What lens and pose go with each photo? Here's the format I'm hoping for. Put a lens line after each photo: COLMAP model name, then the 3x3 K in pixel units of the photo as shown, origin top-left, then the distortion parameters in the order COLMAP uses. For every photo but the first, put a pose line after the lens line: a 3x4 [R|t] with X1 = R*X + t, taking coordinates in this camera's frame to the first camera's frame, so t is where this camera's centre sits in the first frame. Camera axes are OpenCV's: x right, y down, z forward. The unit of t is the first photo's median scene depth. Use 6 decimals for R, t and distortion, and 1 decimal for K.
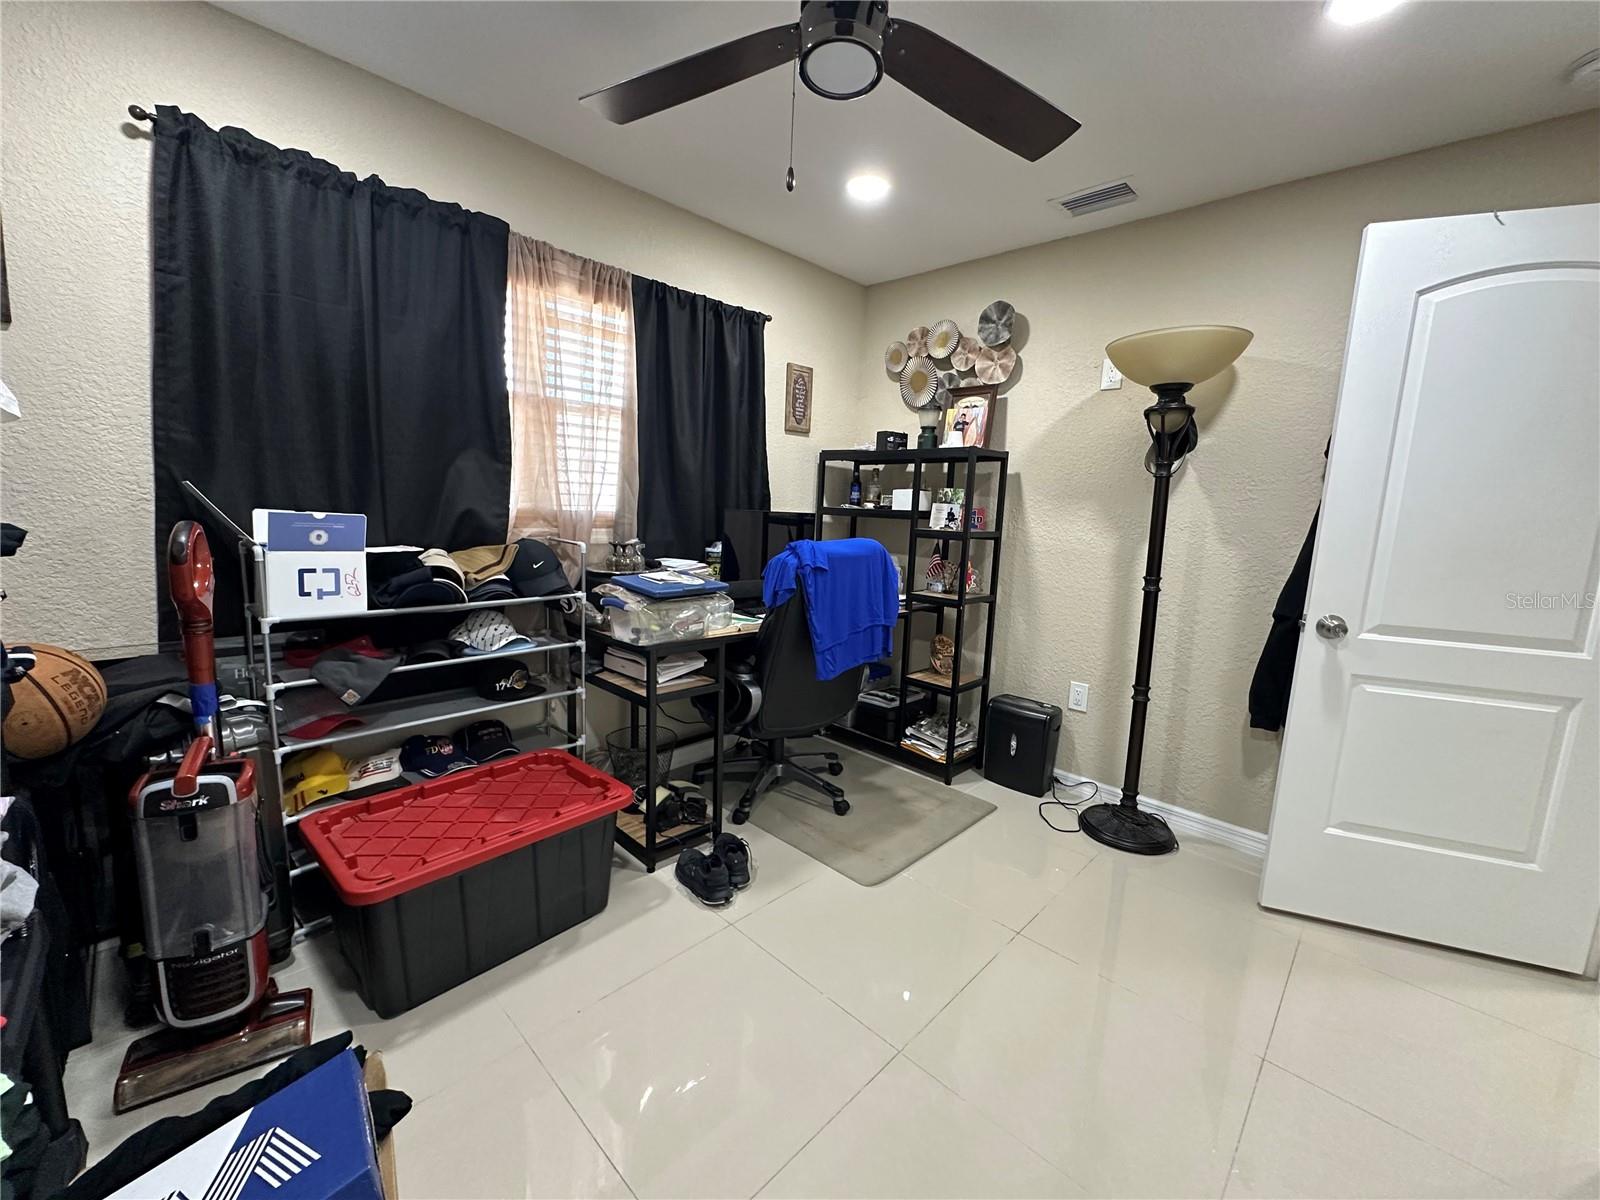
lens RADIAL K [[636.3, 0, 796.7], [0, 636.3, 602.2], [0, 0, 1]] dist [-0.008822, 0.000670]
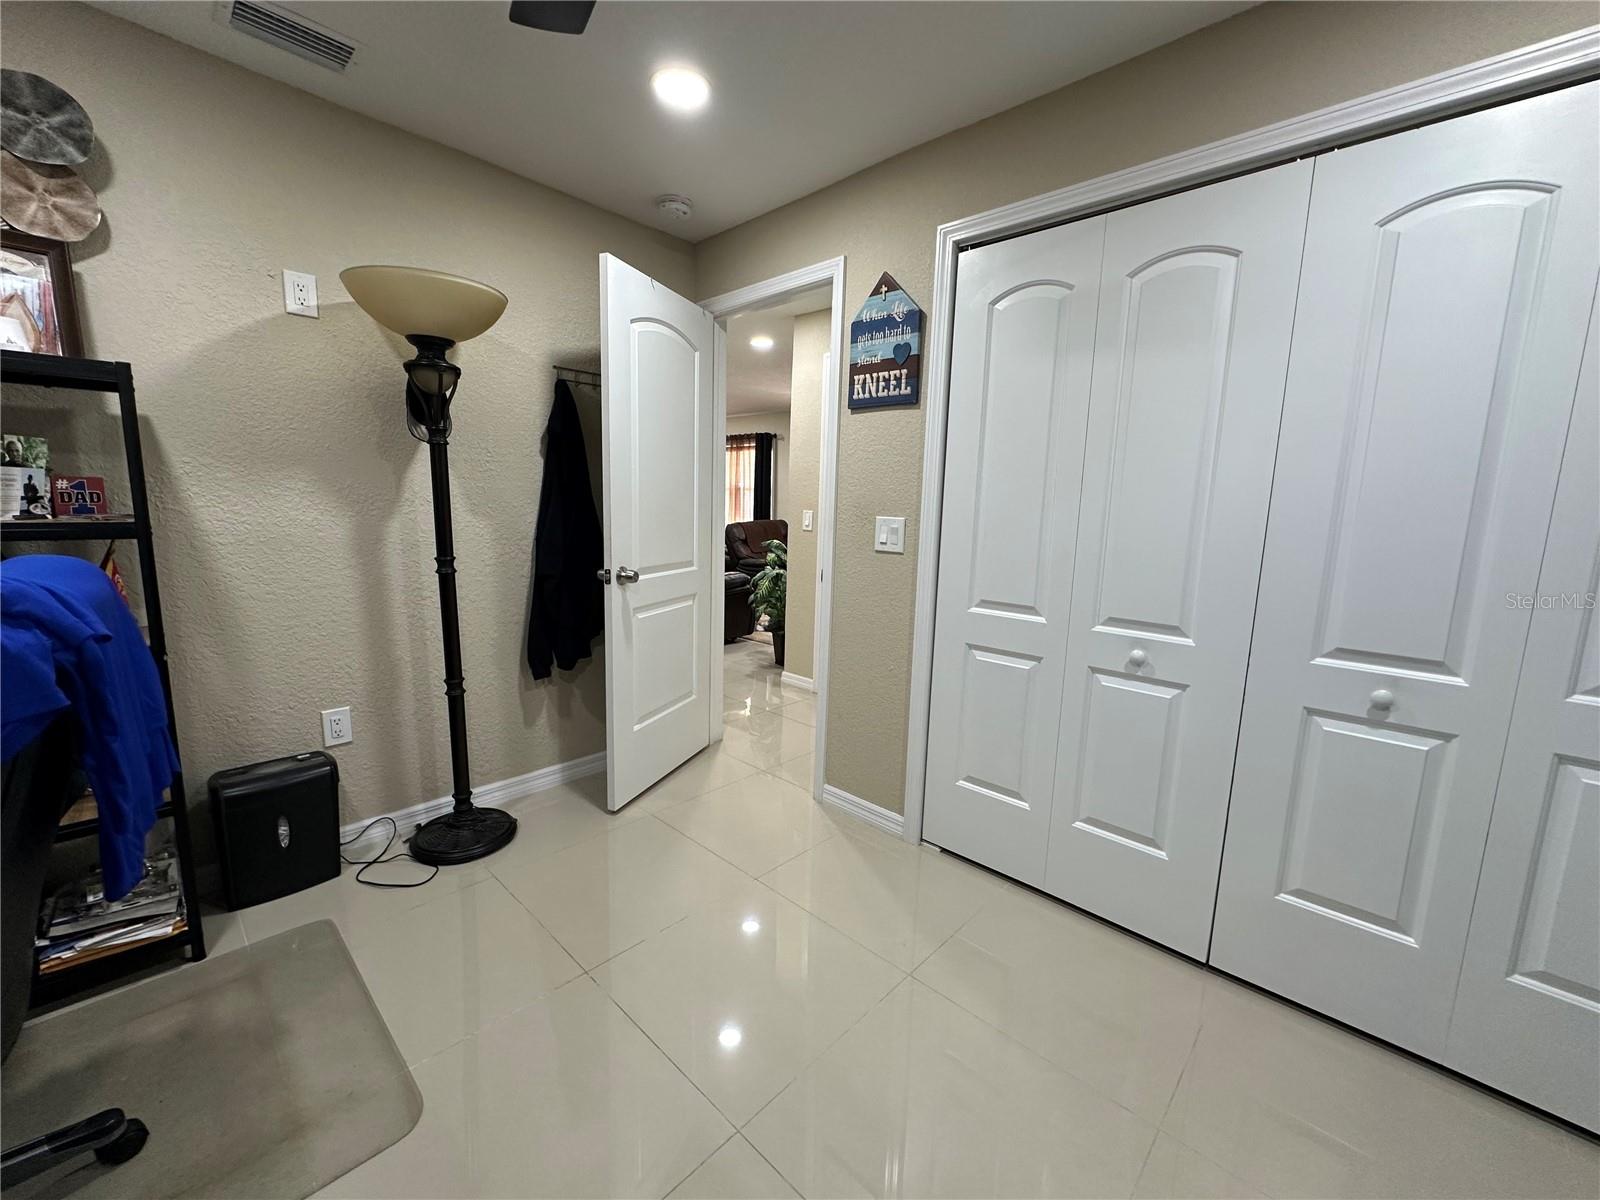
lens RADIAL K [[636.3, 0, 797.2], [0, 636.3, 597.8], [0, 0, 1]] dist [-0.008822, 0.000670]
pose [[-0.015728, -0.190646, 0.981533, -0.314532], [0.122650, 0.973873, 0.191124, -0.088623], [-0.992325, 0.123391, 0.008065, 0.483038]]
